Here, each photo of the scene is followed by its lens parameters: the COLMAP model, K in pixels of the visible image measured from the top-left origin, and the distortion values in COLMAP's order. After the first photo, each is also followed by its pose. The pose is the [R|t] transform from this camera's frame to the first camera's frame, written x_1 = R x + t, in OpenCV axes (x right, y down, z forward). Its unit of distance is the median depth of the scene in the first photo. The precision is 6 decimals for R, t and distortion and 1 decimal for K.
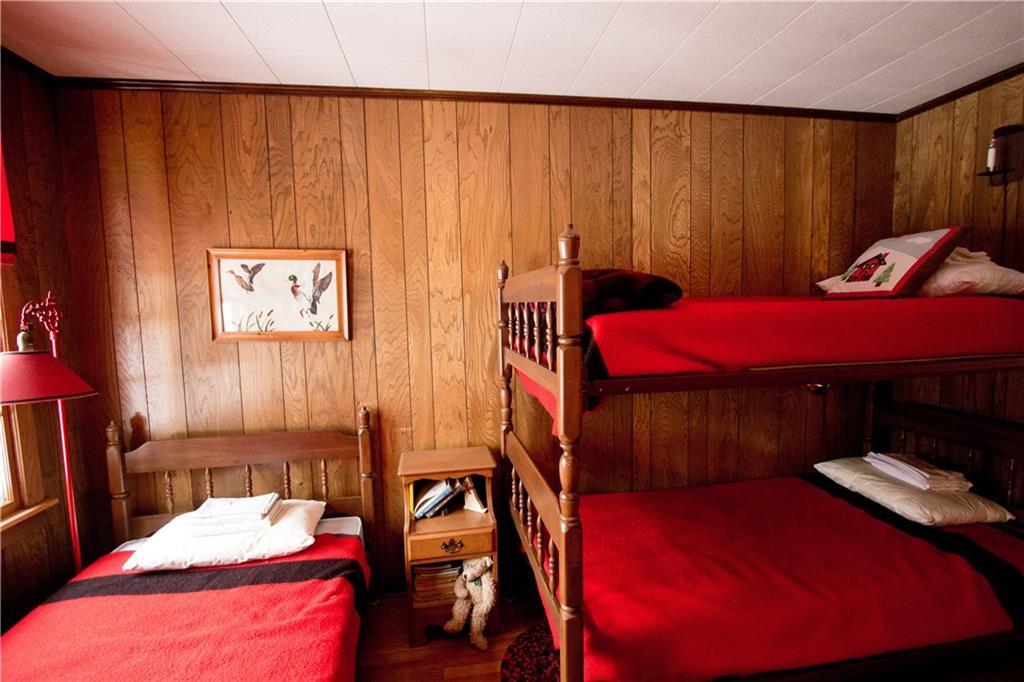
lens RADIAL K [[481.5, 0, 521.4], [0, 481.5, 345.5], [0, 0, 1]] dist [-0.015362, 0.001676]
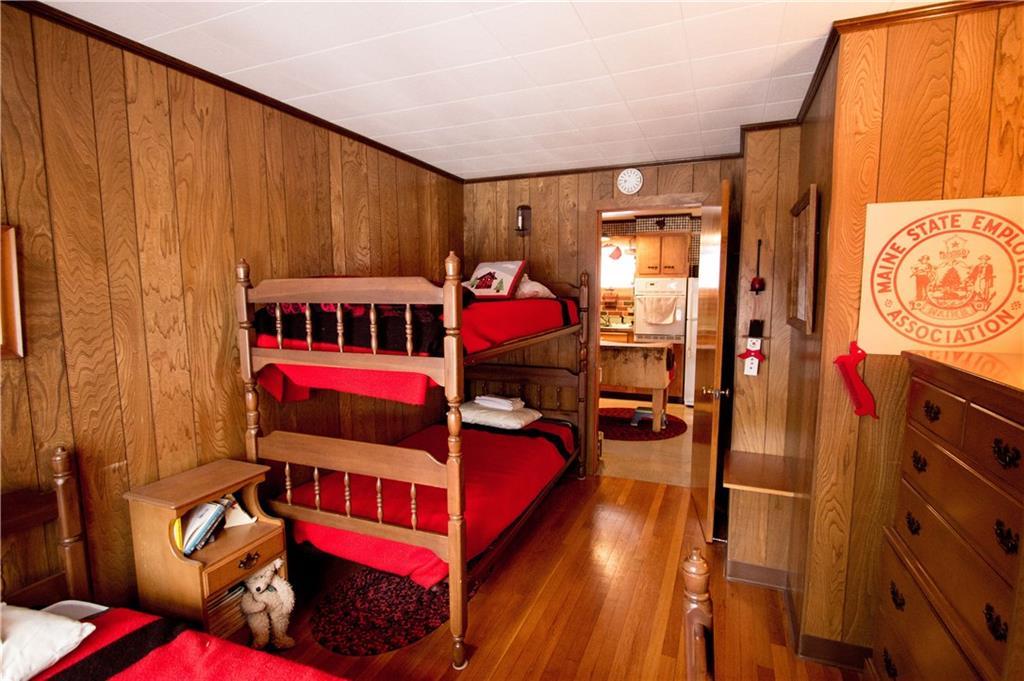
lens RADIAL K [[481.5, 0, 521.4], [0, 481.5, 345.0], [0, 0, 1]] dist [-0.015362, 0.001676]
pose [[0.530952, -0.076451, 0.843946, -0.542550], [0.067171, 0.996585, 0.048019, -0.012826], [-0.844735, 0.031193, 0.534274, 0.028445]]
